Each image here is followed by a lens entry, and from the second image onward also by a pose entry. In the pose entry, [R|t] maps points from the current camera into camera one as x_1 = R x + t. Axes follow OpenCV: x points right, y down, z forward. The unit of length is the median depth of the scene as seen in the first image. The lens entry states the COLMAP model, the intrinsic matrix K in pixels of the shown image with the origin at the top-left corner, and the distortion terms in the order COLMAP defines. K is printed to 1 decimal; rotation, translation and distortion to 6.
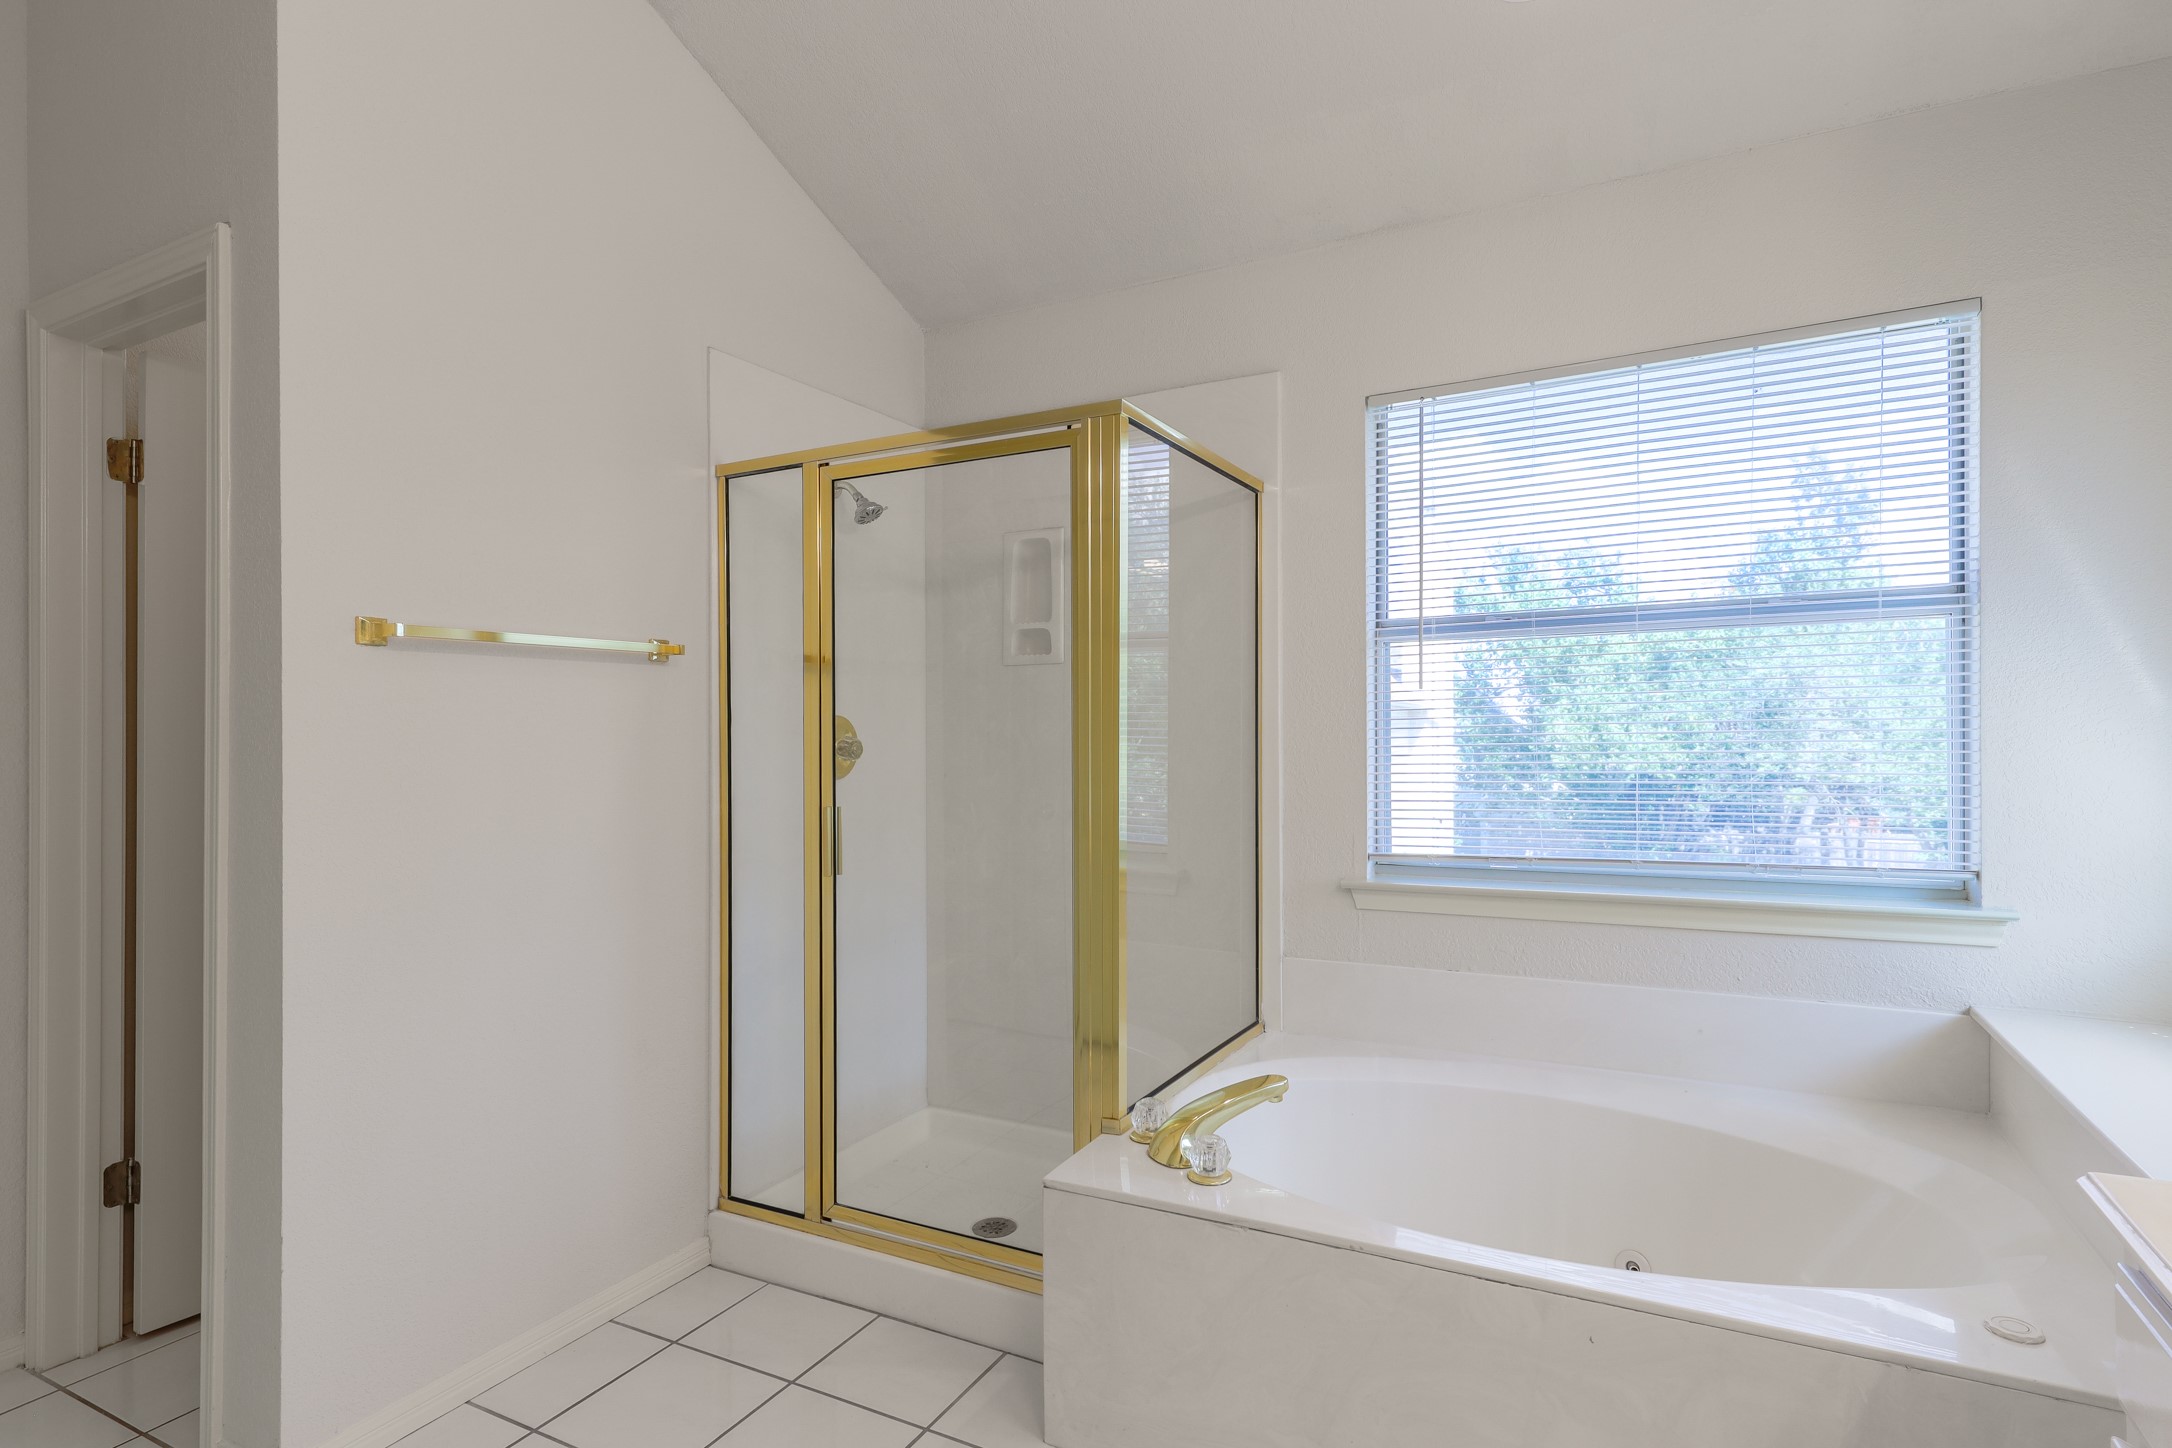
lens RADIAL K [[1106.6, 0, 1081.2], [0, 1106.6, 696.6], [0, 0, 1]] dist [0.005855, 0.000194]
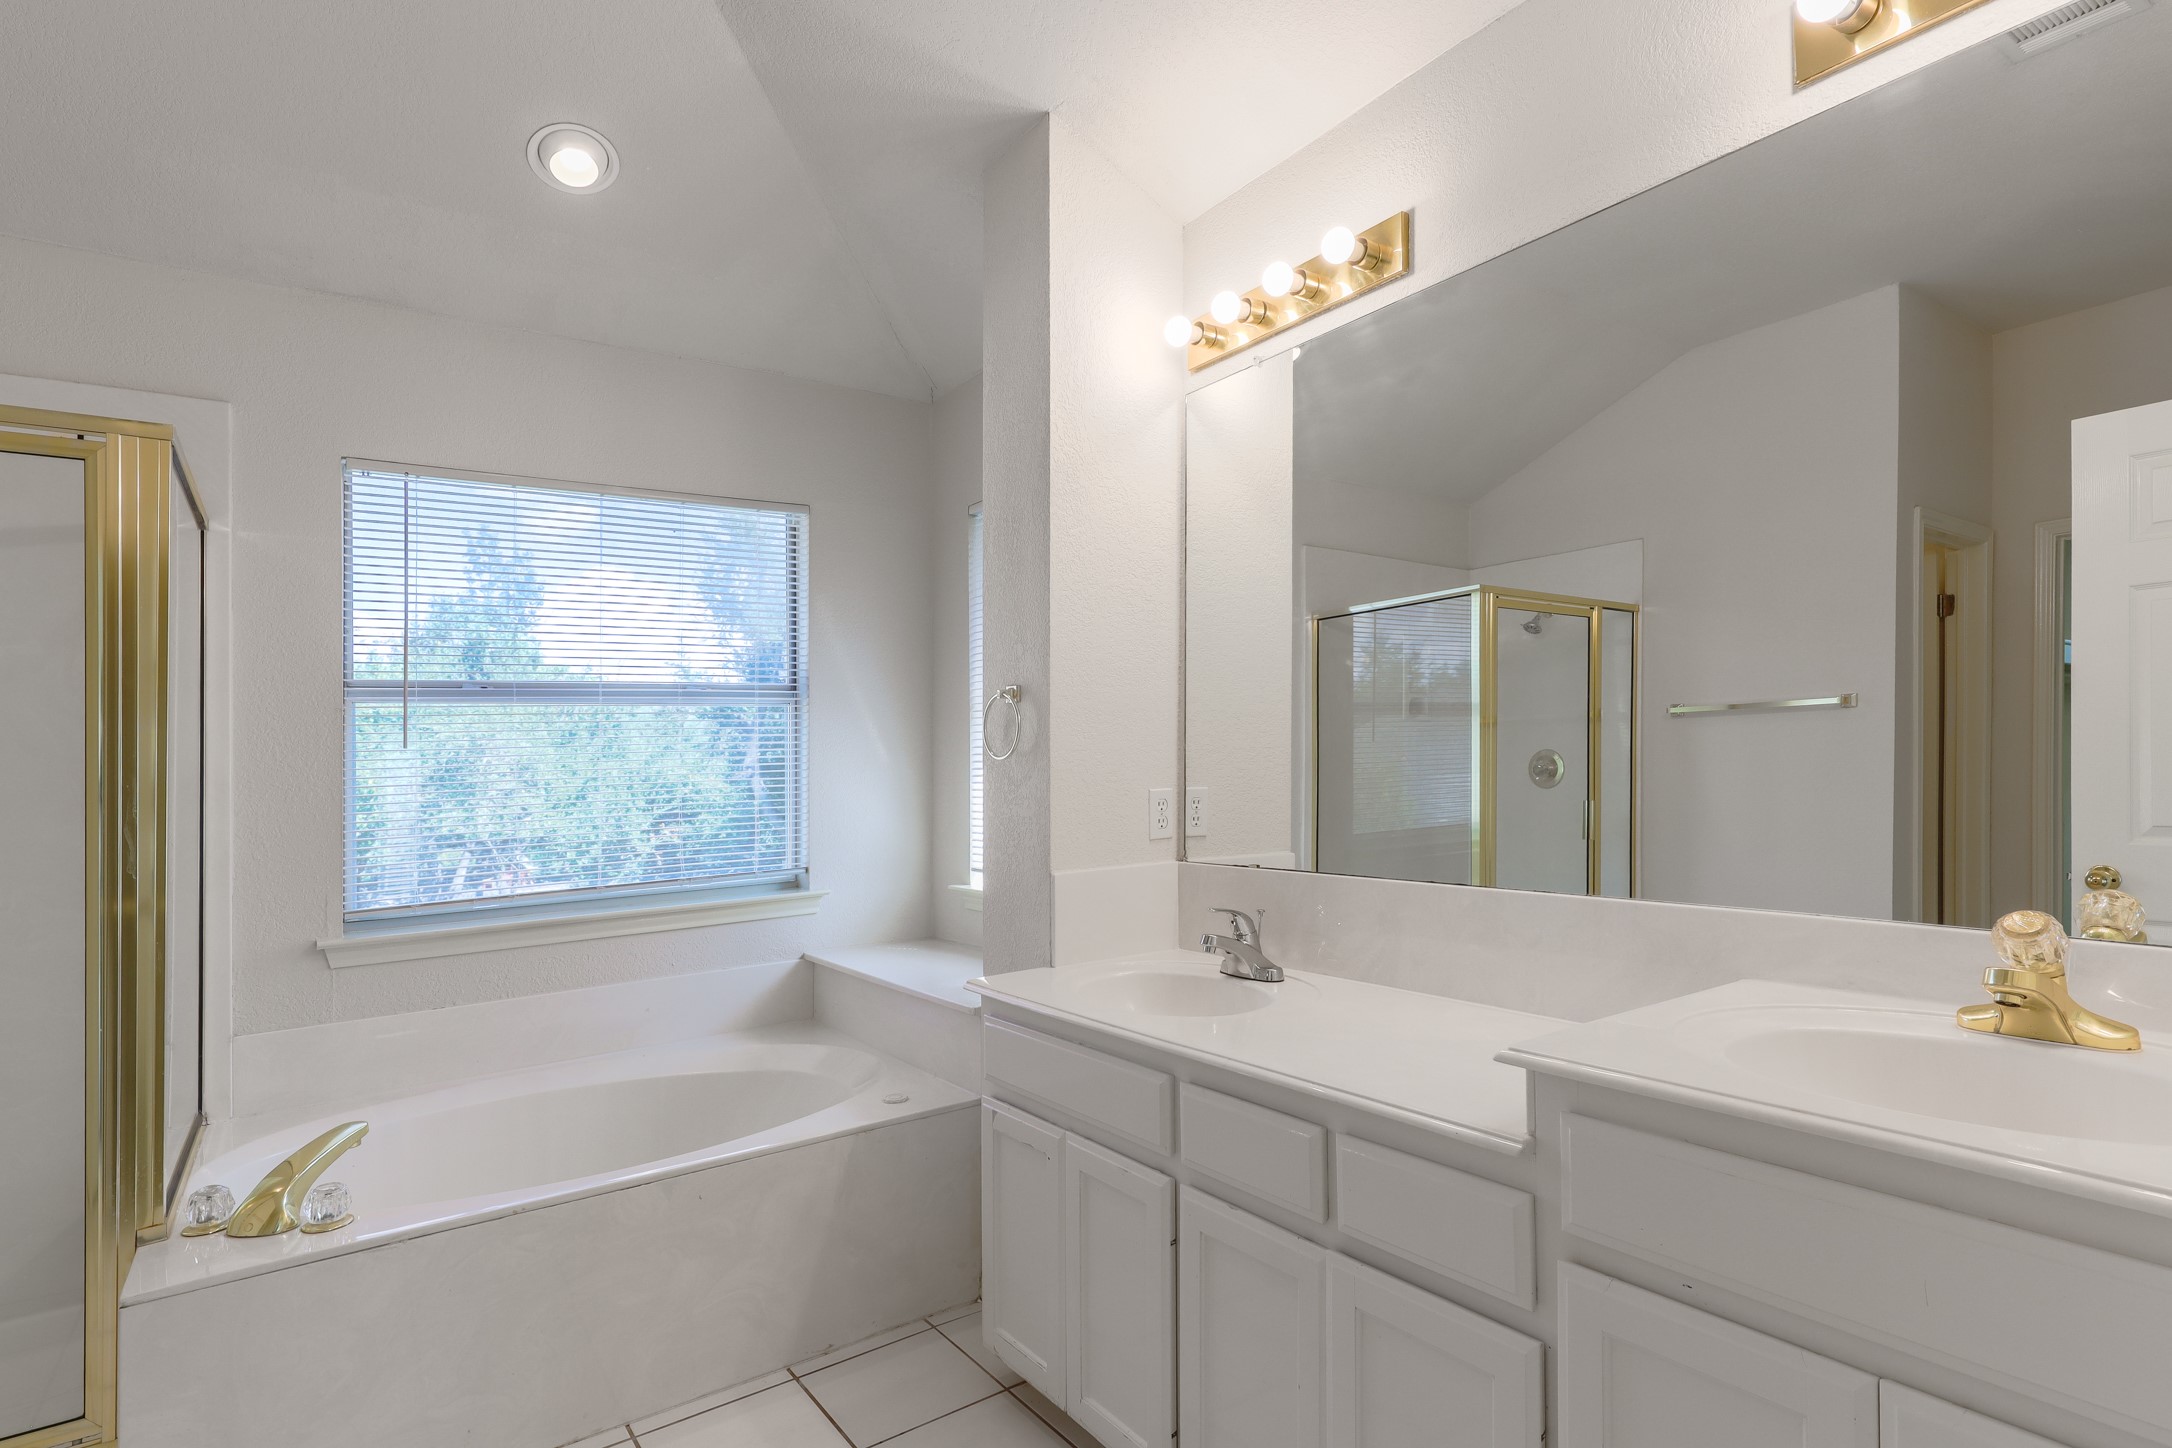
lens RADIAL K [[1111.0, 0, 1122.6], [0, 1111.0, 754.3], [0, 0, 1]] dist [-0.009895, -0.000172]
pose [[0.426669, 0.006102, 0.904387, -0.354009], [-0.001729, 0.999981, -0.005931, 0.003685], [-0.904406, 0.000967, 0.426672, -0.067880]]
